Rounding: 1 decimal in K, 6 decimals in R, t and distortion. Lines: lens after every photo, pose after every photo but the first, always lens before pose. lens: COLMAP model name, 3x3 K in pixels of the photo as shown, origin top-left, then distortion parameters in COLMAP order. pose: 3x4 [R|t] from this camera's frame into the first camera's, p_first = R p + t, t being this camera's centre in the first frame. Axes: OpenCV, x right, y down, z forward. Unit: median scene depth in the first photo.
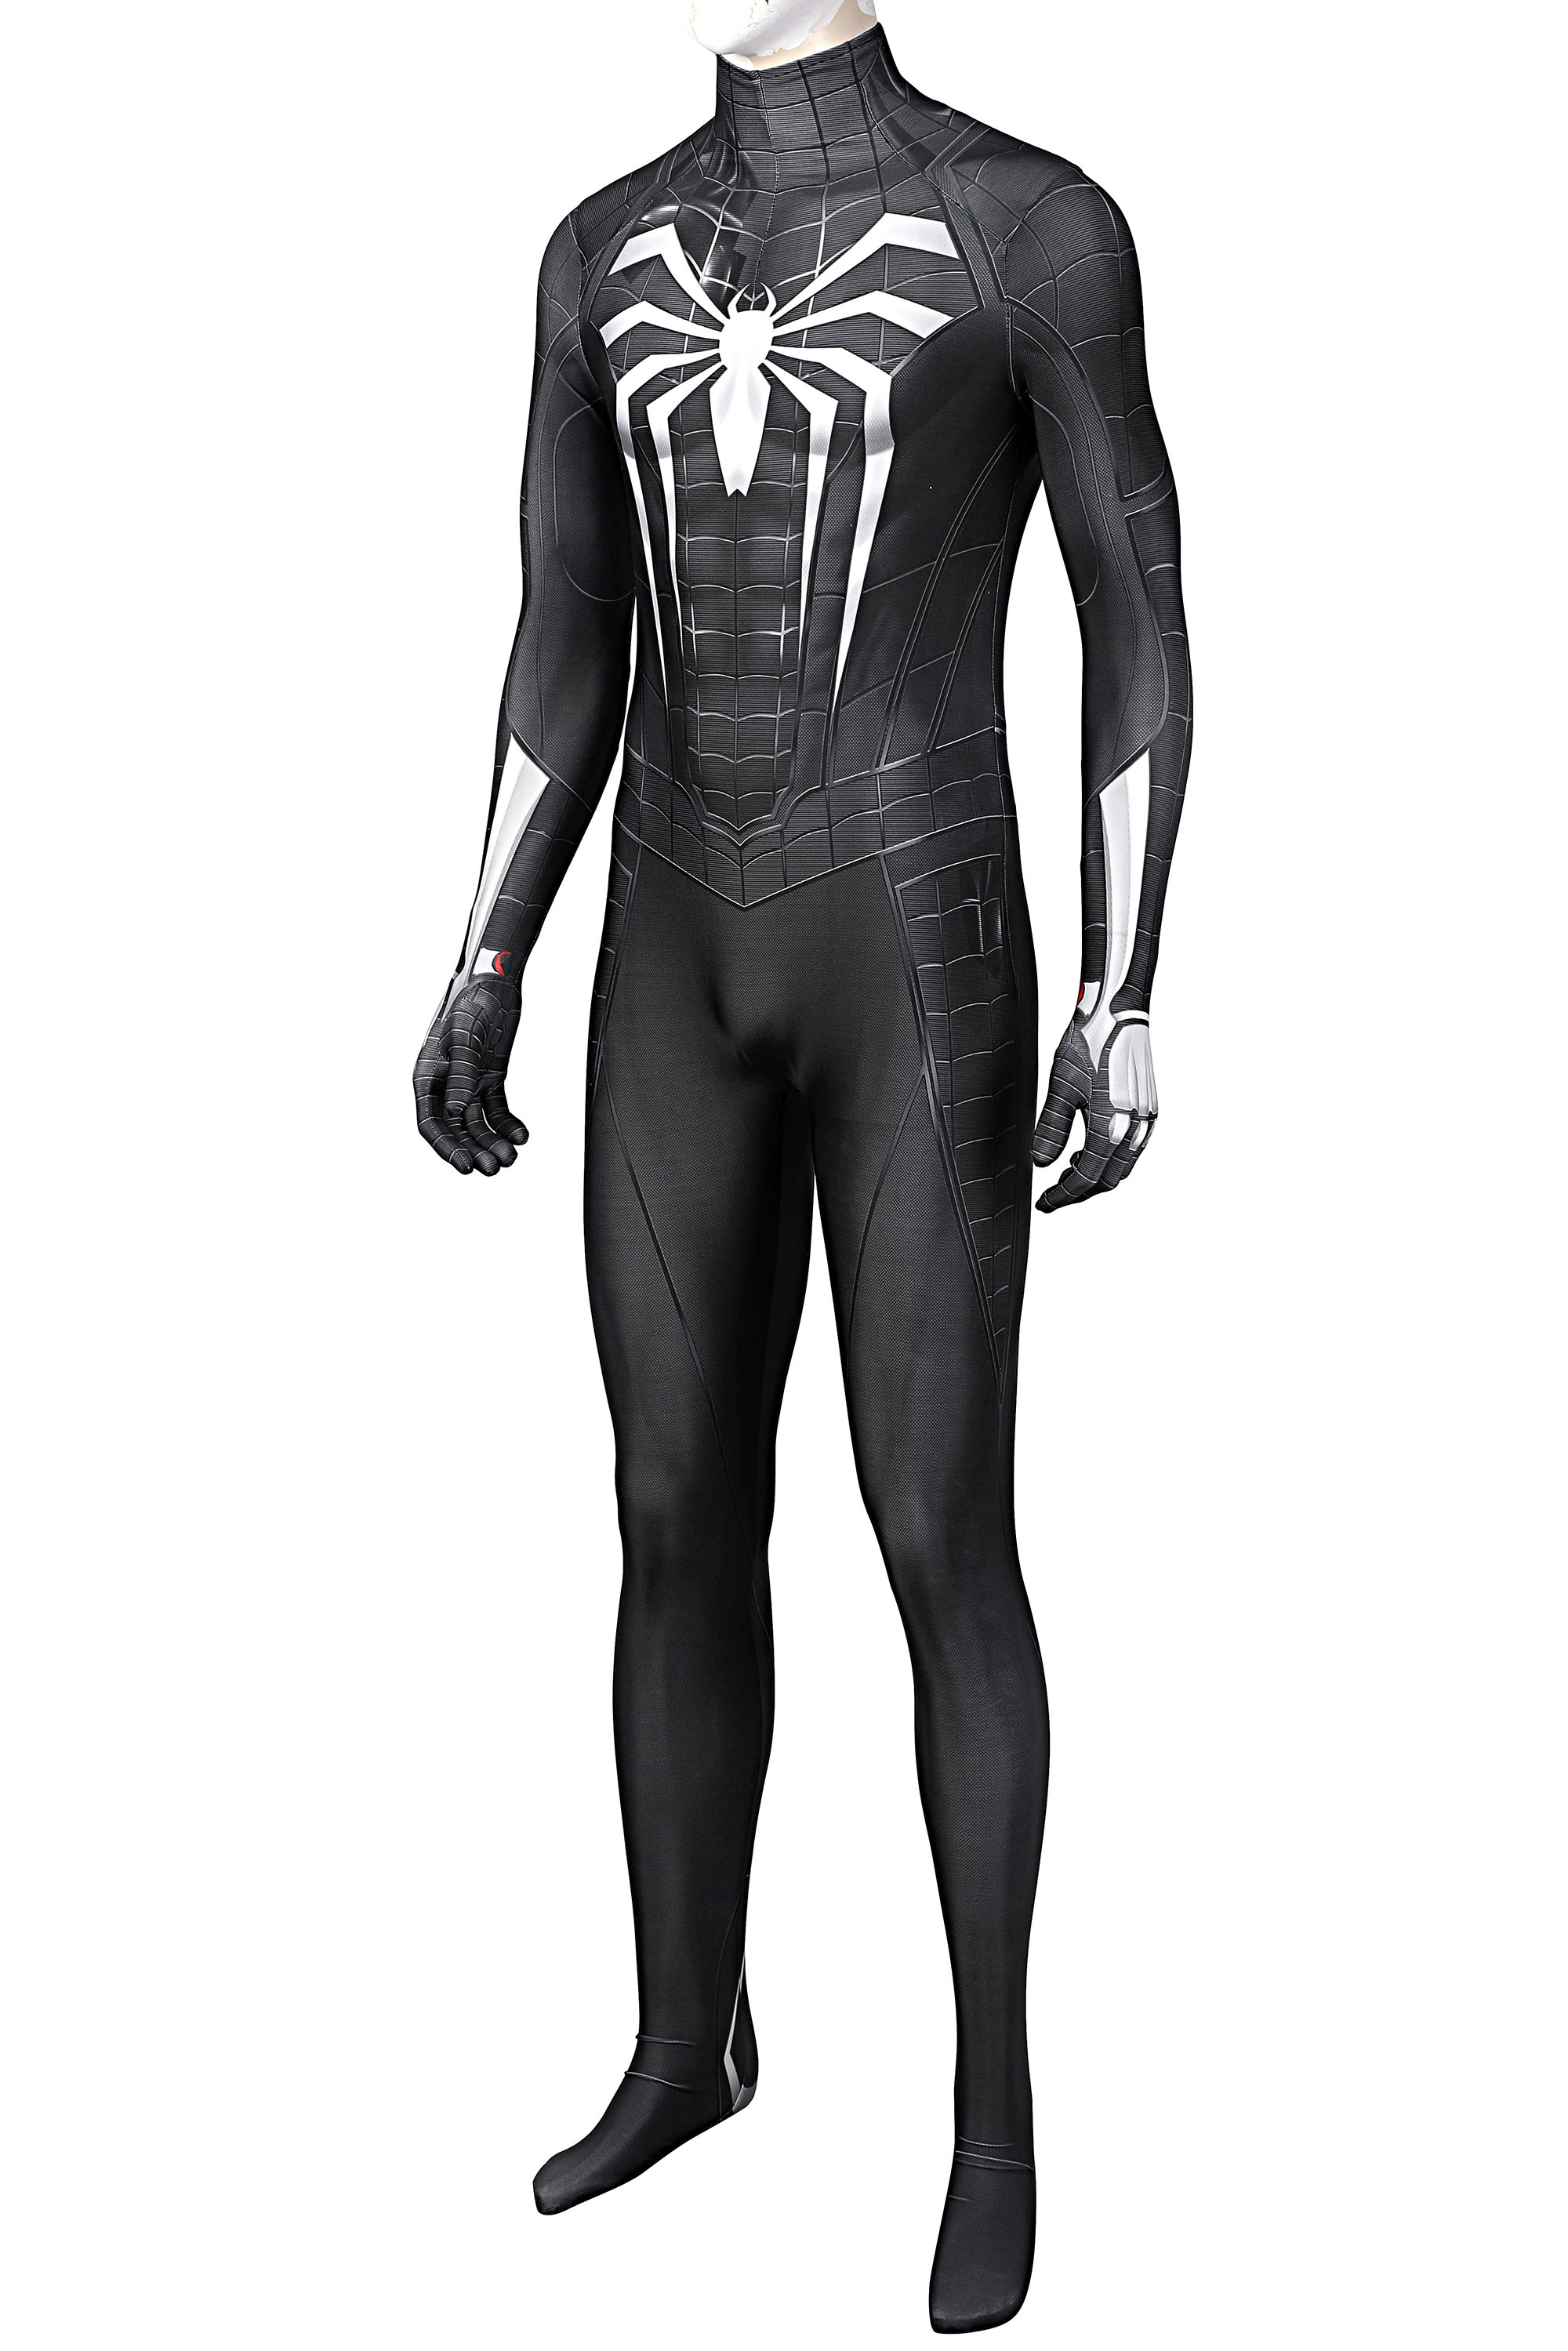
lens RADIAL K [[4086.8, 0, 845.9], [0, 4086.8, 1206.2], [0, 0, 1]] dist [0.151039, 0.000000]
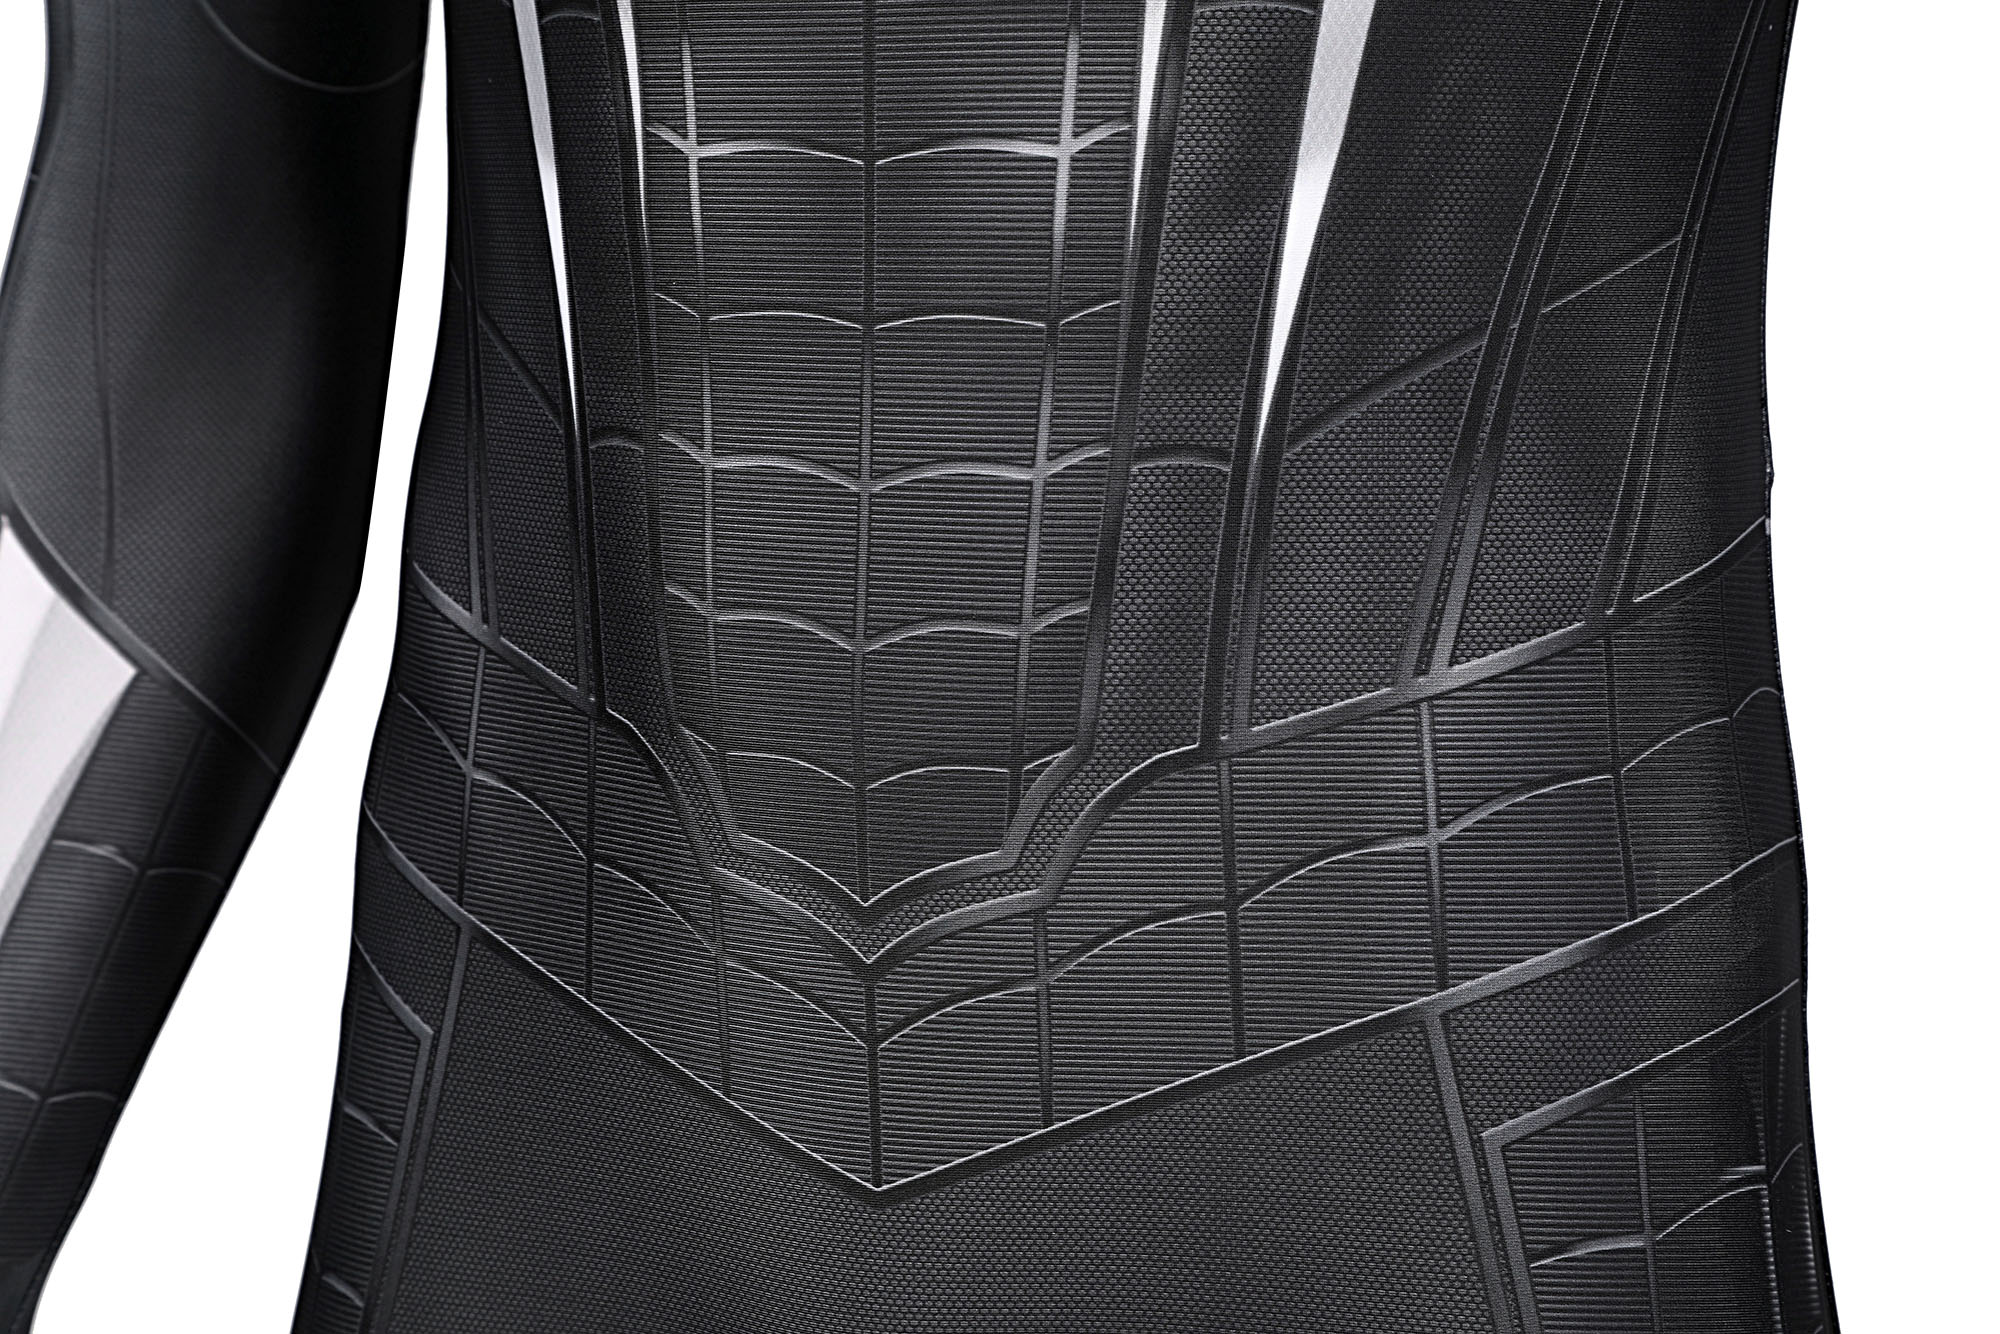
lens RADIAL K [[3830.0, 0, 999.2], [0, 3830.0, 661.9], [0, 0, 1]] dist [0.146651, 0.000000]
pose [[0.991031, 0.001322, 0.133628, -0.050723], [0.006975, 0.998076, -0.061605, -0.093170], [-0.133452, 0.061984, 0.989115, 0.763929]]
